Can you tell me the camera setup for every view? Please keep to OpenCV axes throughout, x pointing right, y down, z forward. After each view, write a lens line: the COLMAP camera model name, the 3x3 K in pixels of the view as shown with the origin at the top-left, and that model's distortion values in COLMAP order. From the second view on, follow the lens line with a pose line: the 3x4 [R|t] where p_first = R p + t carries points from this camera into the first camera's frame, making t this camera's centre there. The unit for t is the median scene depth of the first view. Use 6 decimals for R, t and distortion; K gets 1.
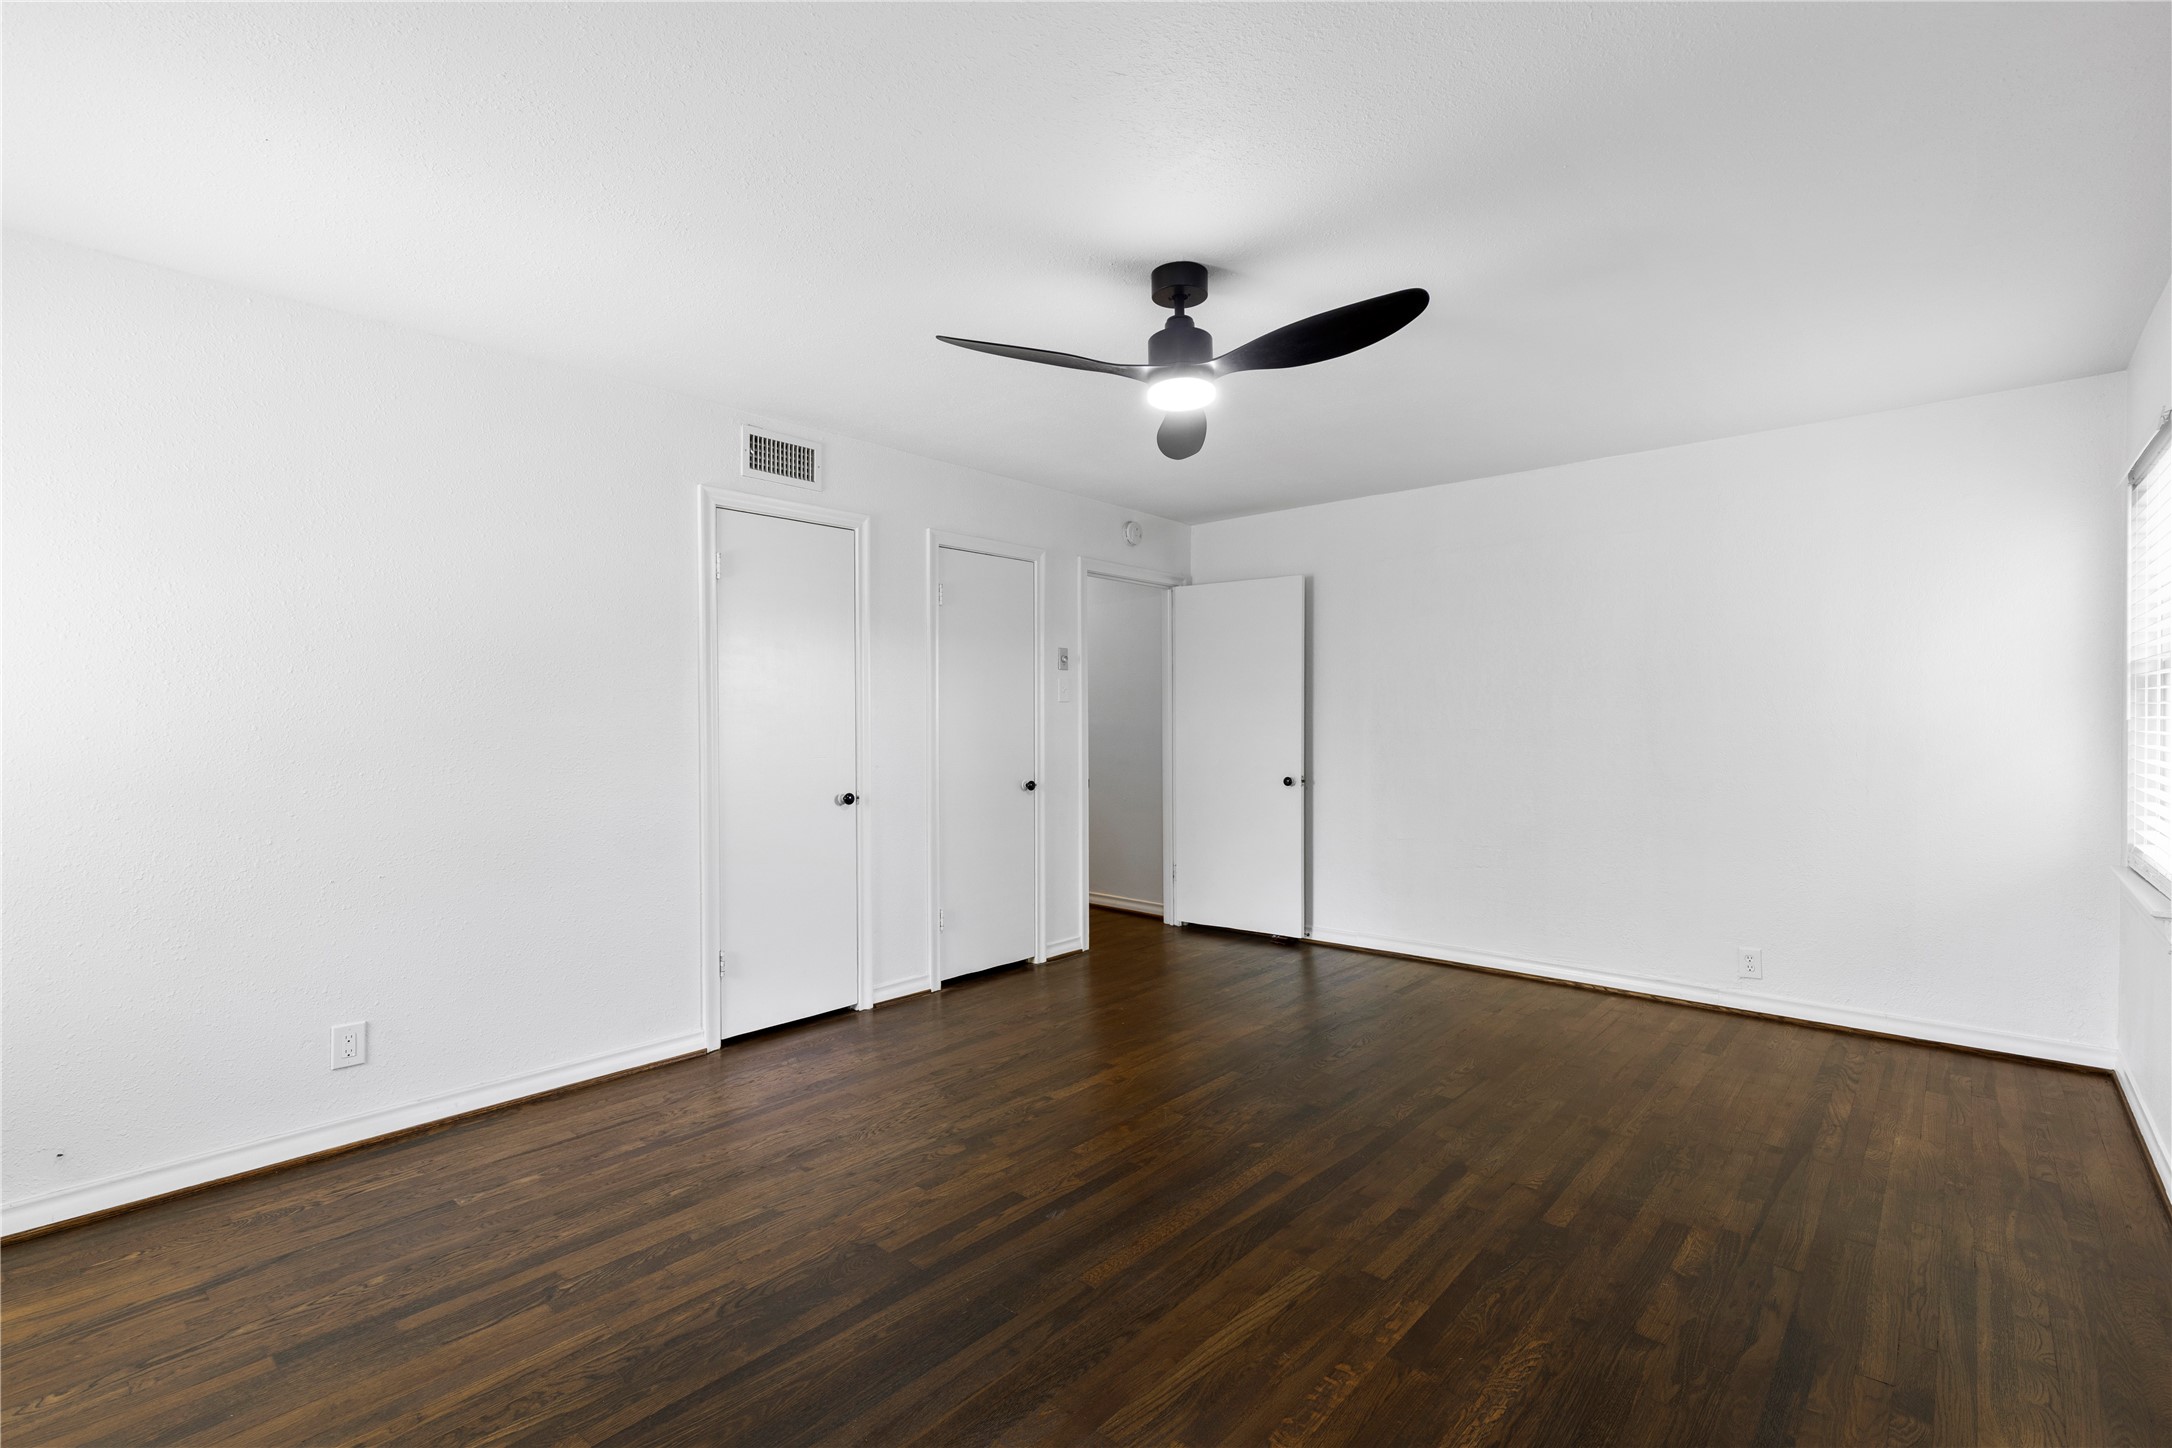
lens RADIAL K [[976.3, 0, 1102.7], [0, 976.3, 737.5], [0, 0, 1]] dist [0.005272, -0.000469]
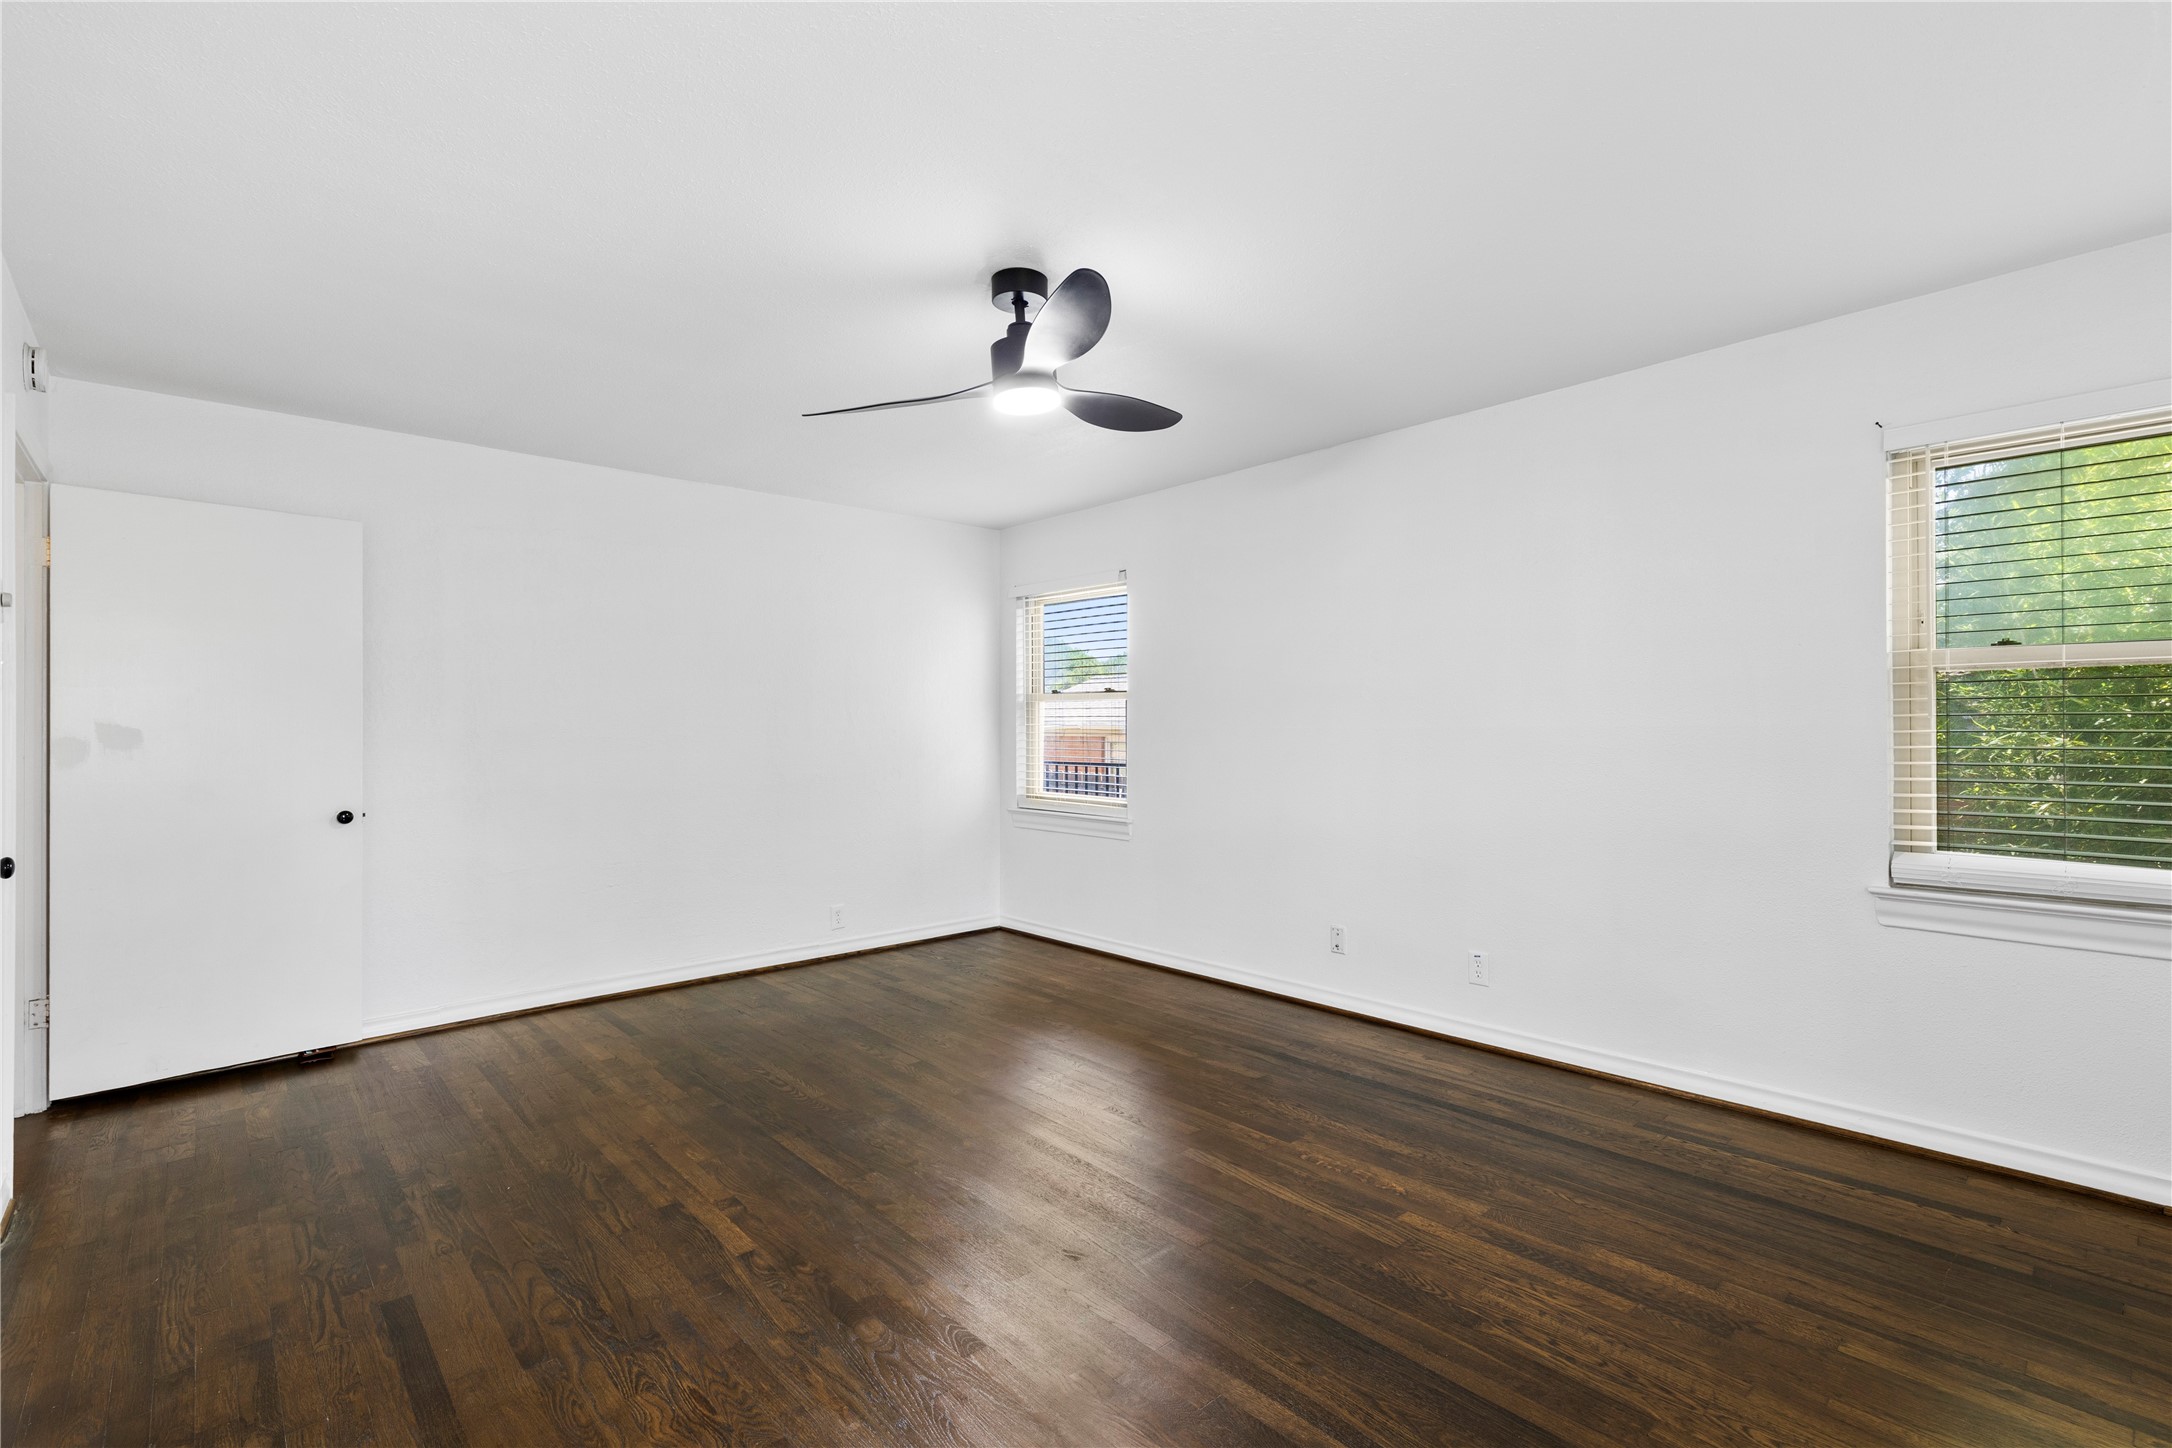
lens RADIAL K [[982.0, 0, 1091.5], [0, 982.0, 724.6], [0, 0, 1]] dist [0.002633, 0.000286]
pose [[0.117126, 0.003789, 0.993110, -0.719779], [0.025028, 0.999664, -0.006766, -0.005740], [-0.992802, 0.025648, 0.116992, 0.638371]]
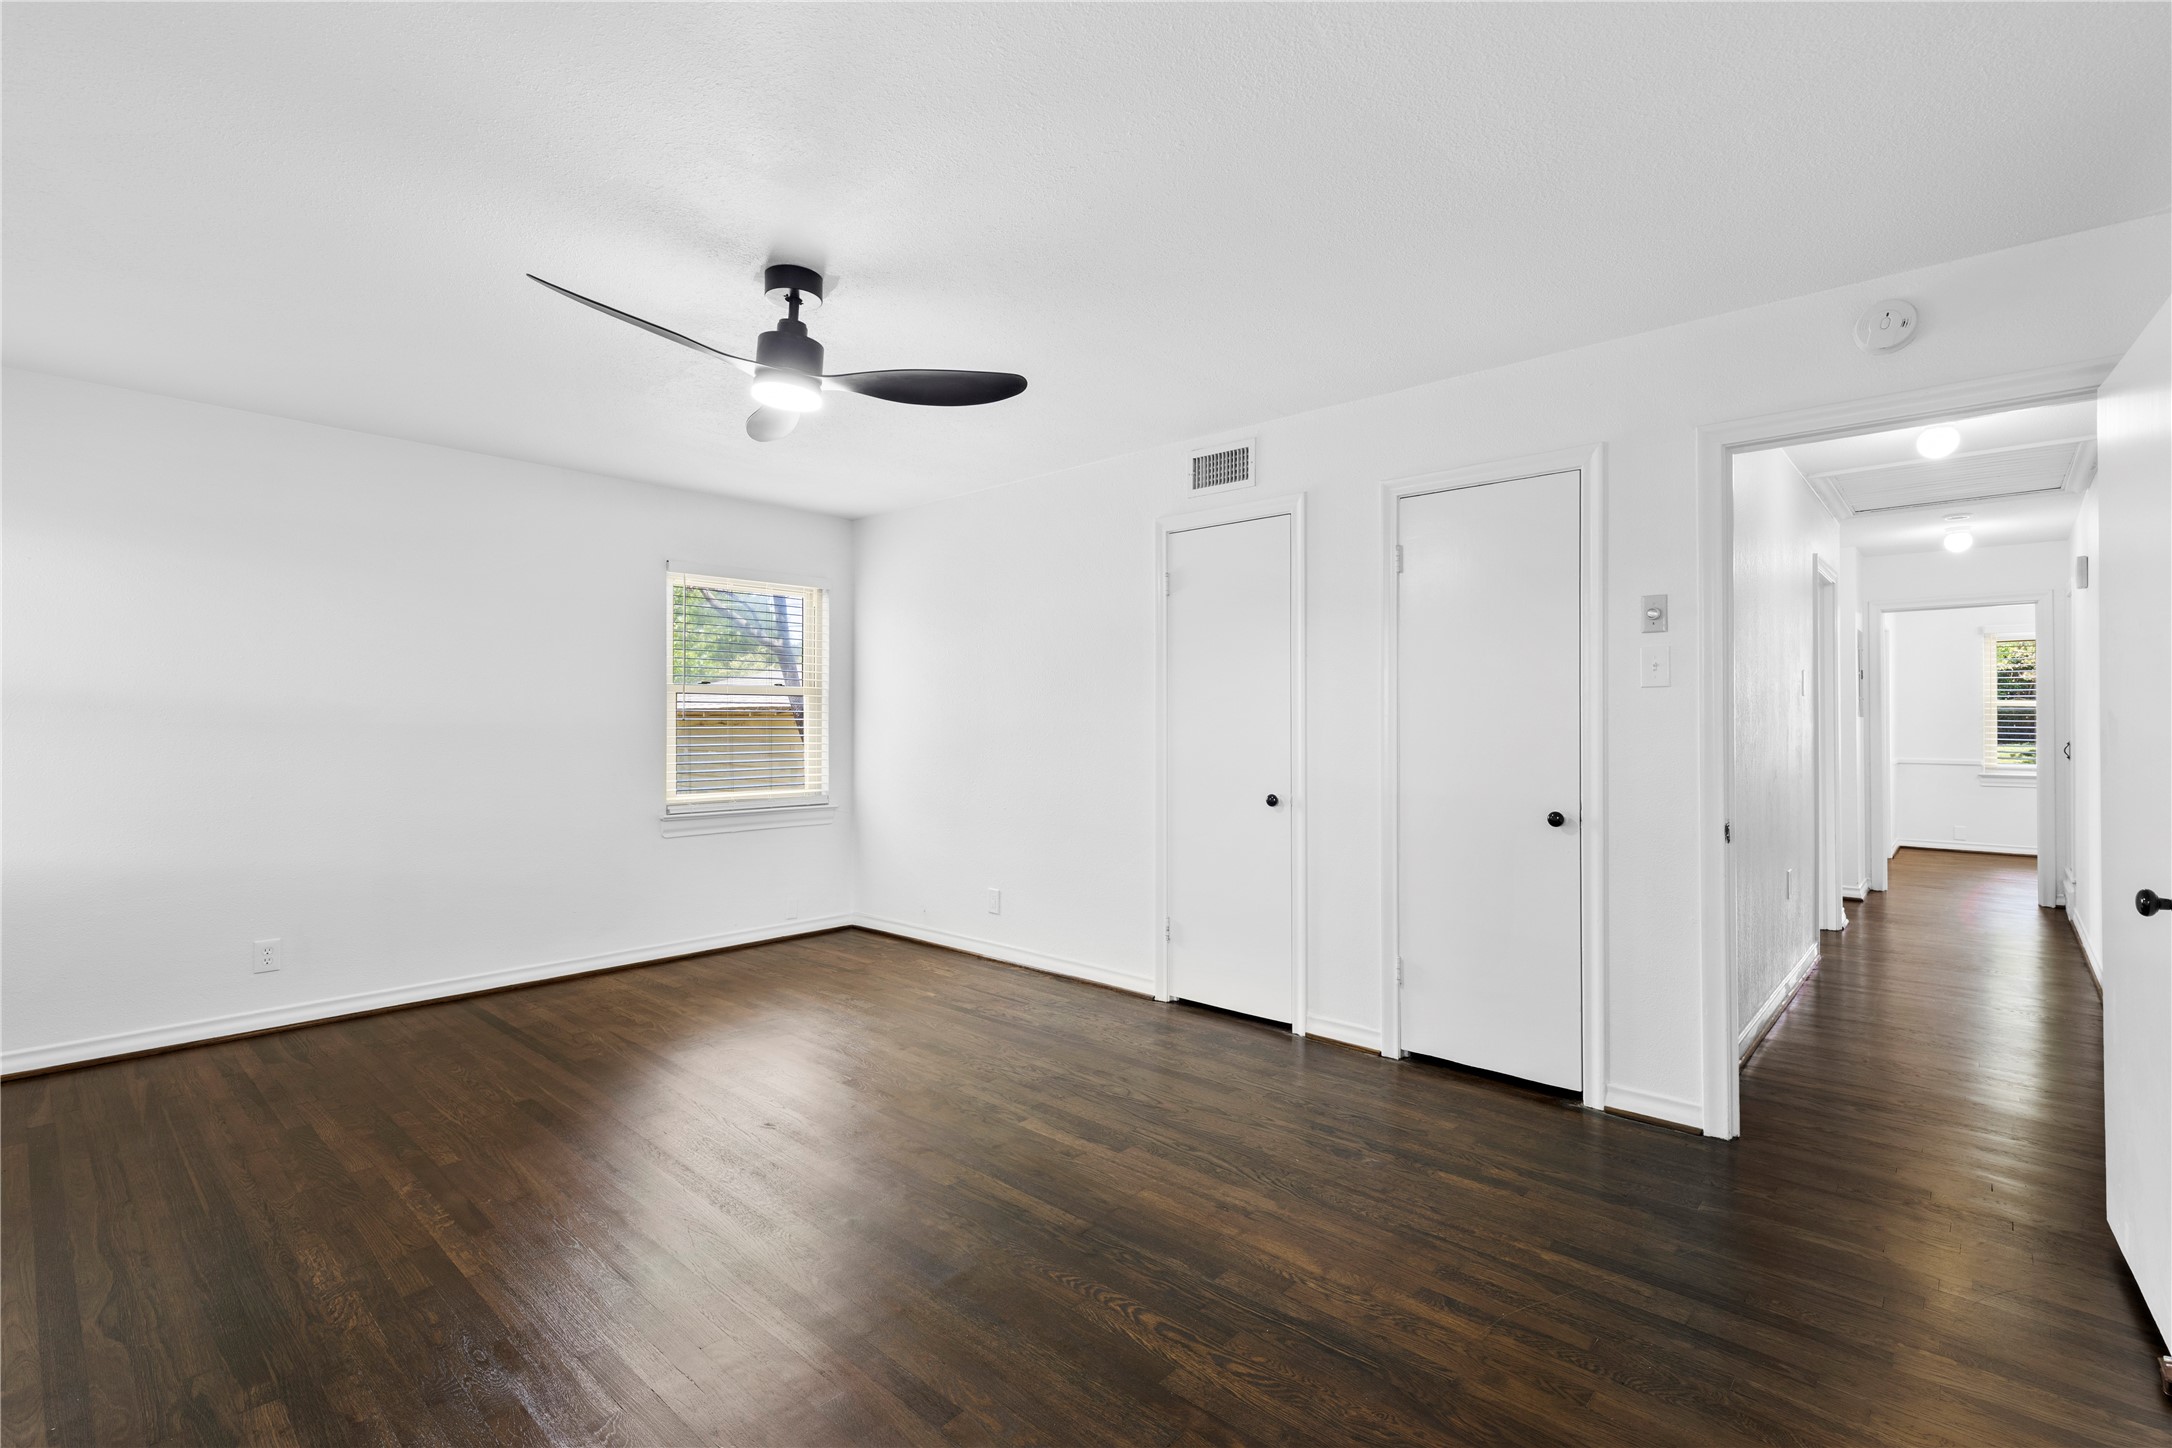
lens RADIAL K [[976.3, 0, 1102.7], [0, 976.3, 737.5], [0, 0, 1]] dist [0.005272, -0.000469]
pose [[-0.003607, 0.023473, -0.999718, 0.853586], [-0.019311, 0.999536, 0.023538, -0.022335], [0.999807, 0.019391, -0.003152, 1.044177]]
